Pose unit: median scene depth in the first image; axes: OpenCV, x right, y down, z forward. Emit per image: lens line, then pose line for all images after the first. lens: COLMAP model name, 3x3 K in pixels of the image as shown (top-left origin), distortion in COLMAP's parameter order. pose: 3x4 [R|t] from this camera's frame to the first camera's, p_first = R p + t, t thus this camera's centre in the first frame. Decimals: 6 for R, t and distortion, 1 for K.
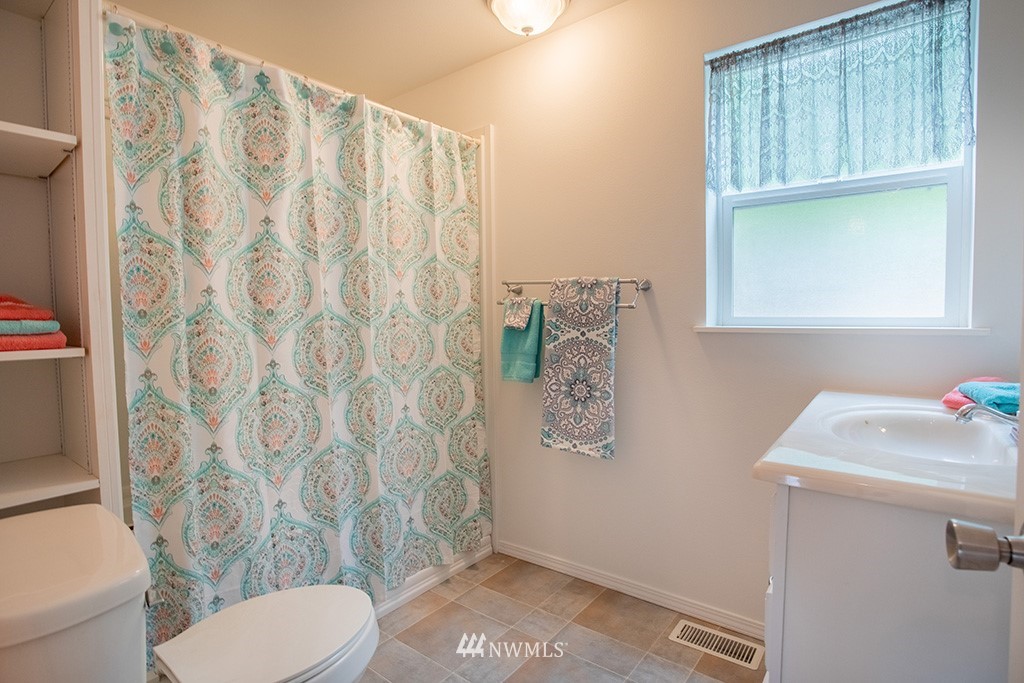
lens RADIAL K [[510.7, 0, 508.1], [0, 510.7, 335.5], [0, 0, 1]] dist [-0.059392, 0.025655]
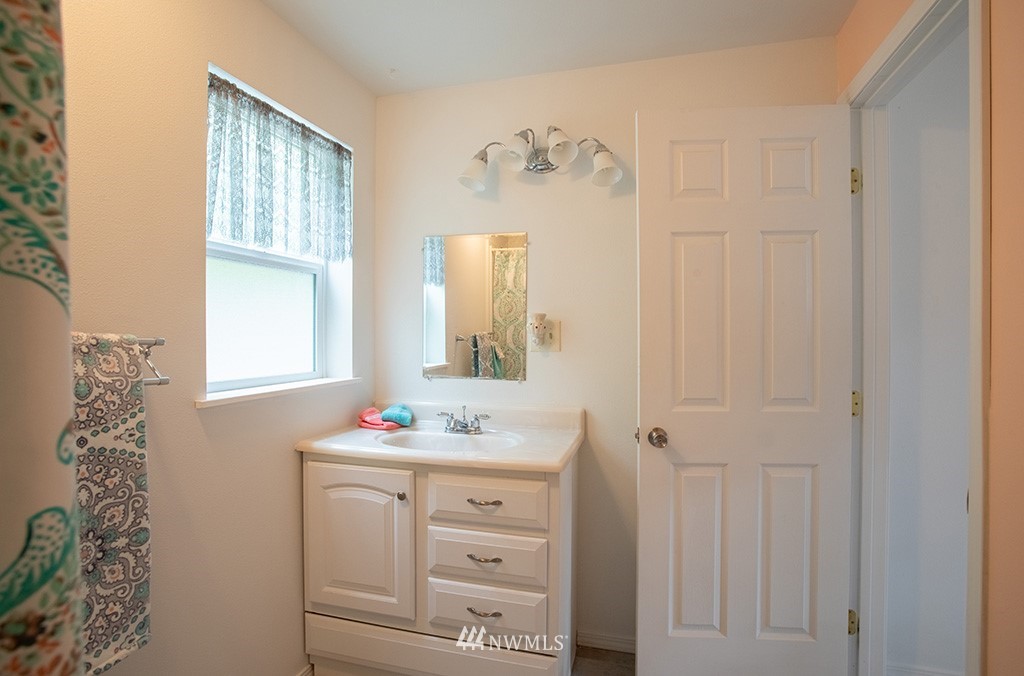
lens RADIAL K [[509.2, 0, 512.0], [0, 509.2, 338.0], [0, 0, 1]] dist [-0.001908, -0.000479]
pose [[-0.359716, 0.005517, 0.933046, -0.501349], [0.050383, 0.998638, 0.013520, -0.095434], [-0.931701, 0.051873, -0.359504, 0.789659]]
